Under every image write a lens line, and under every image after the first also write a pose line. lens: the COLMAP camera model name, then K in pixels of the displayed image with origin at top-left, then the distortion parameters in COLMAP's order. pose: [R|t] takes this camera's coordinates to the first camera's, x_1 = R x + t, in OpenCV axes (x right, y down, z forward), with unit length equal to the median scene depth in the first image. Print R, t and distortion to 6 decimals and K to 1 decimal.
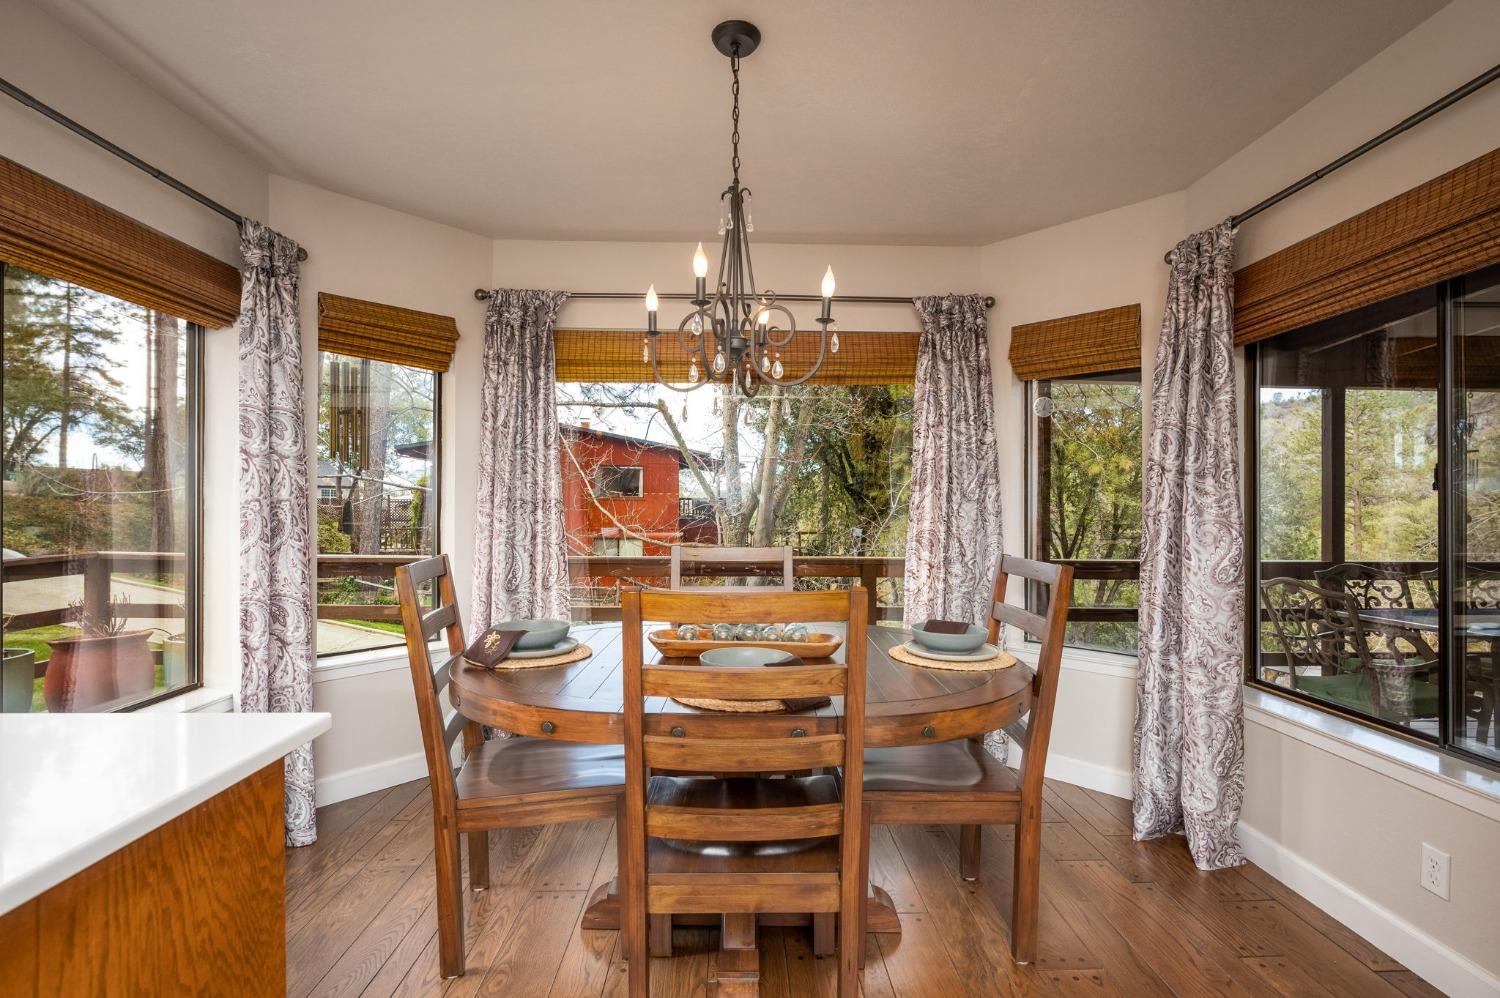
lens RADIAL K [[688.0, 0, 762.1], [0, 688.0, 508.1], [0, 0, 1]] dist [-0.015606, -0.001250]
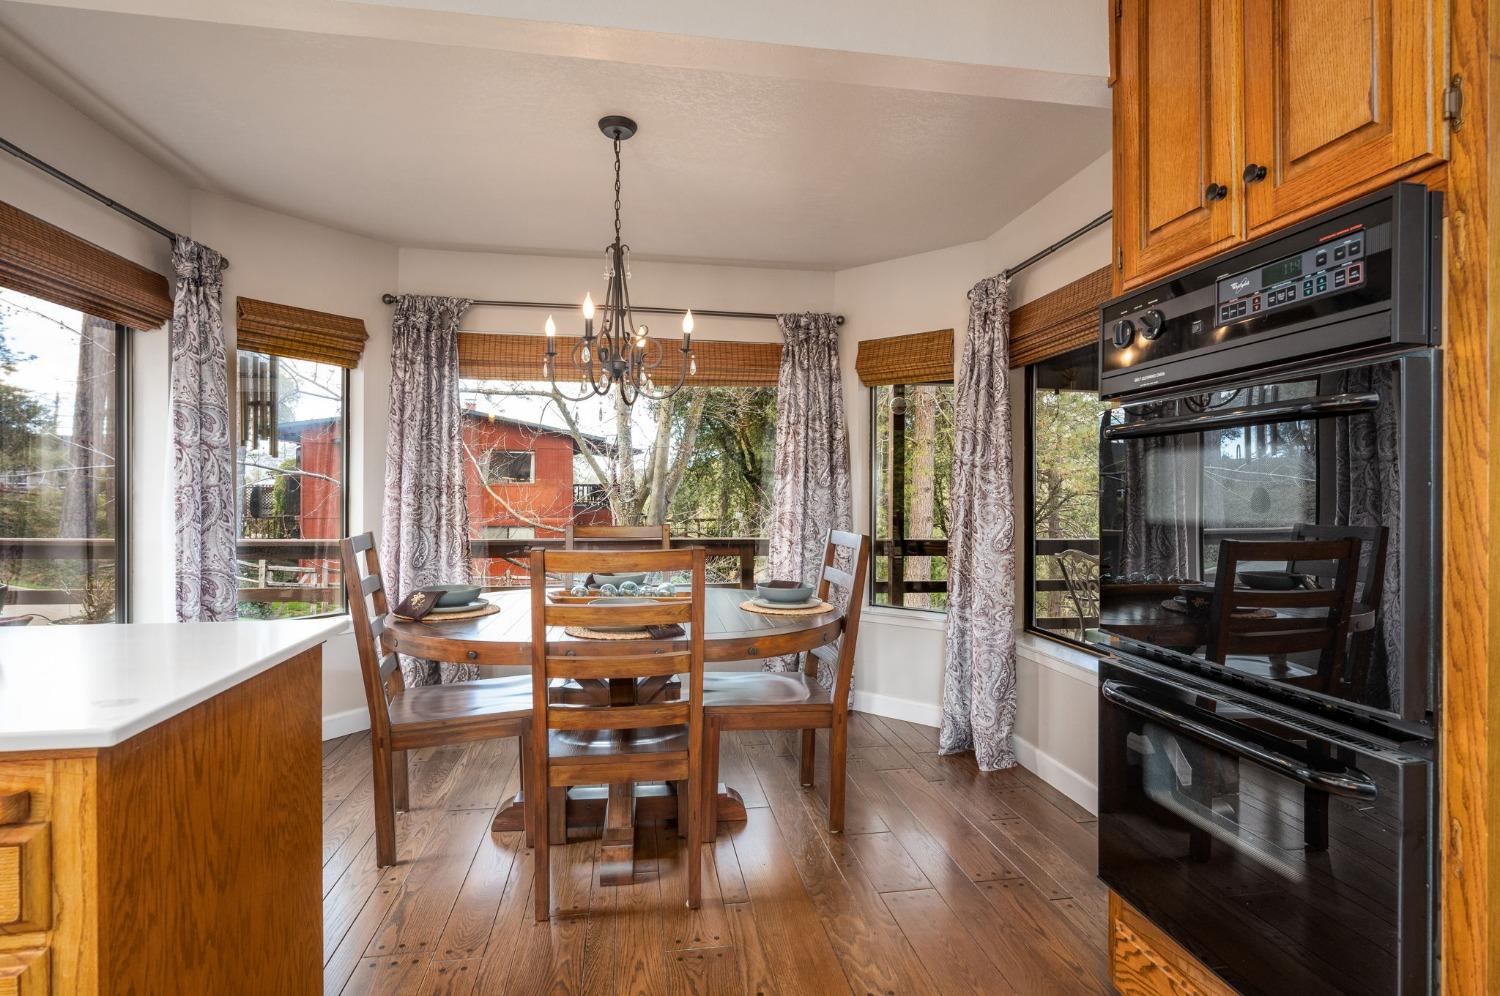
lens RADIAL K [[688.0, 0, 748.3], [0, 688.0, 494.3], [0, 0, 1]] dist [-0.015606, -0.001250]
pose [[0.991523, 0.000576, 0.129932, 0.028592], [-0.000559, 1.000000, -0.000162, 0.002138], [-0.129932, 0.000088, 0.991523, -0.231230]]
